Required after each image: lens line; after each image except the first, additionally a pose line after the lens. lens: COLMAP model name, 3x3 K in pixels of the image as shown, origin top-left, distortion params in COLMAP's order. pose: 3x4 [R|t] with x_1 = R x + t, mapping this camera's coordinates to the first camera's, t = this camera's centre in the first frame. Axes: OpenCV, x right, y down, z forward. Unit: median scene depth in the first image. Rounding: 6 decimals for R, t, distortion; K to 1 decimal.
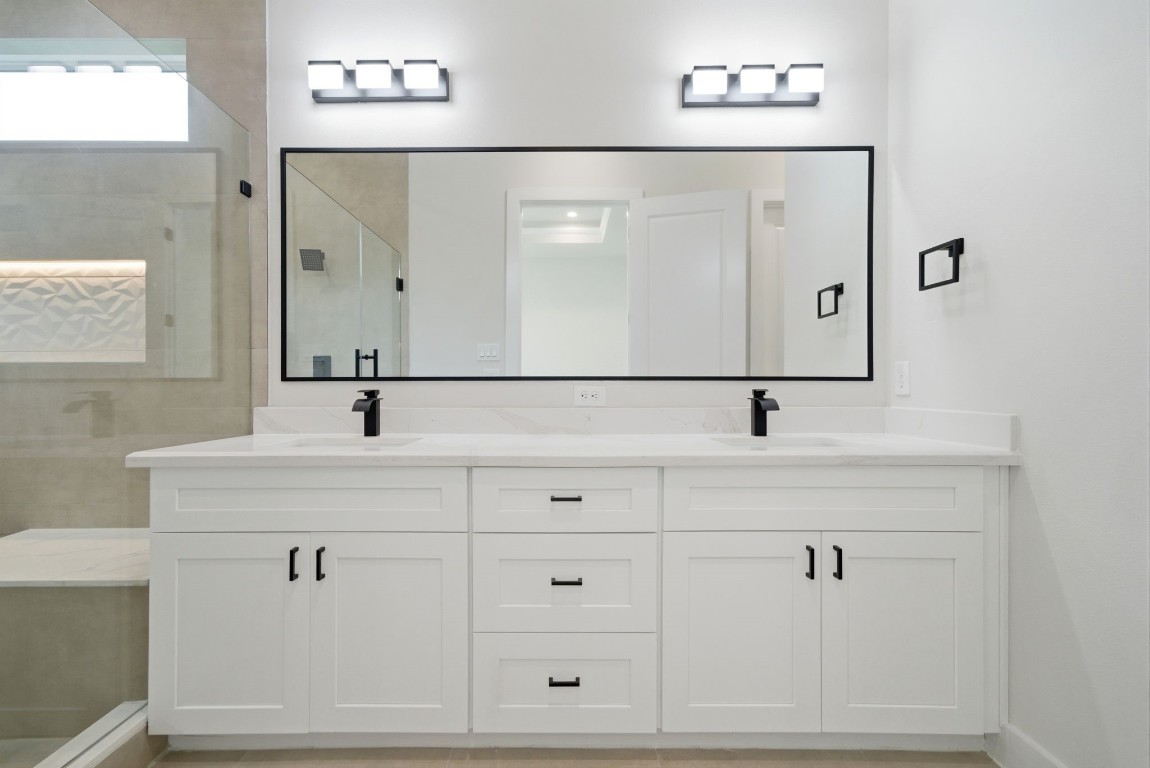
lens RADIAL K [[528.0, 0, 577.3], [0, 528.0, 386.5], [0, 0, 1]] dist [-0.015267, 0.000559]
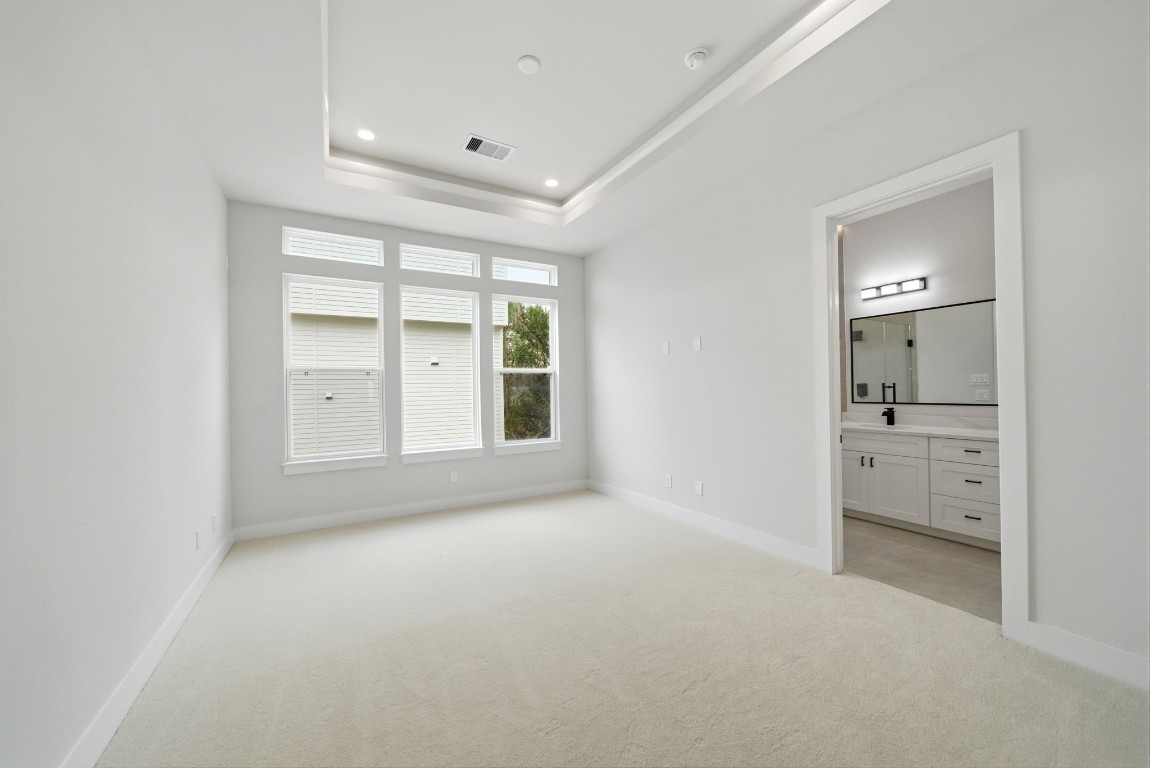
lens RADIAL K [[419.4, 0, 578.4], [0, 419.4, 389.0], [0, 0, 1]] dist [0.015655, 0.000152]
pose [[0.522888, -0.009484, -0.852349, 0.538896], [0.018130, 0.999836, -0.000003, -0.102684], [0.852209, -0.015452, 0.522974, -1.291527]]
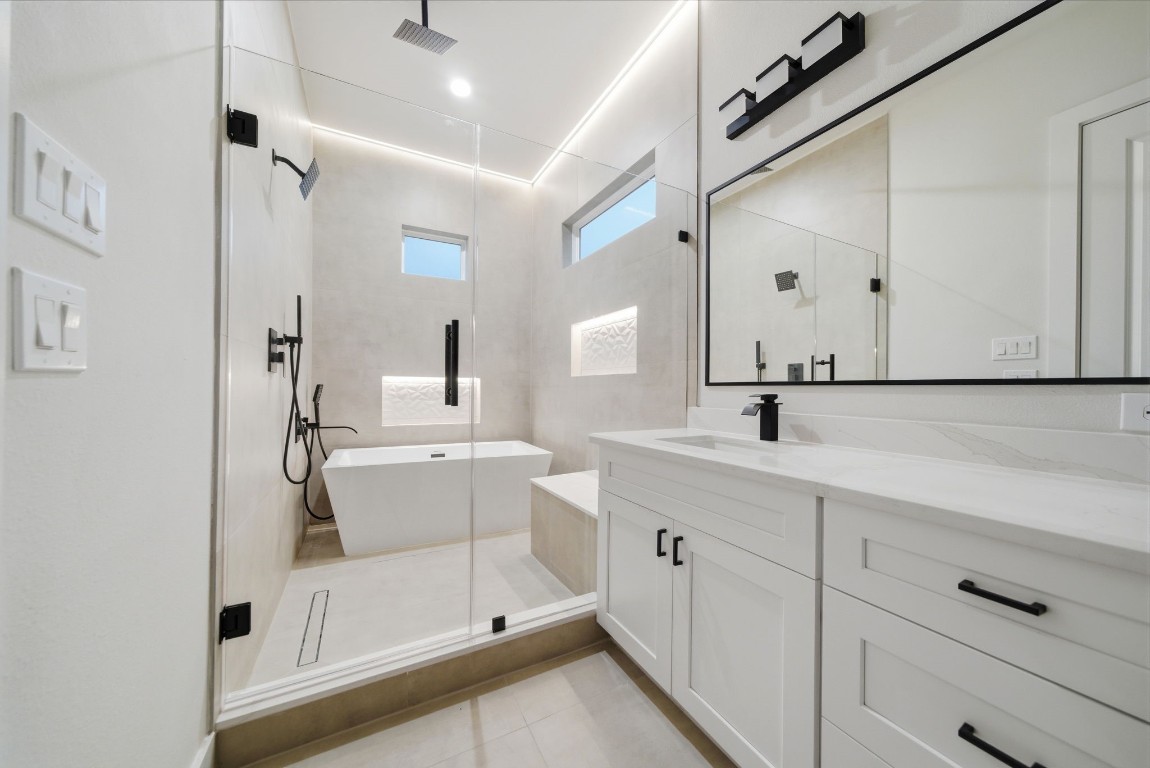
lens RADIAL K [[402.2, 0, 567.2], [0, 402.2, 387.2], [0, 0, 1]] dist [0.018588, 0.000109]
pose [[0.476459, 0.005504, -0.879179, 0.099525], [-0.008367, 0.999964, 0.001726, -0.005481], [0.879157, 0.006534, 0.476488, 0.252674]]
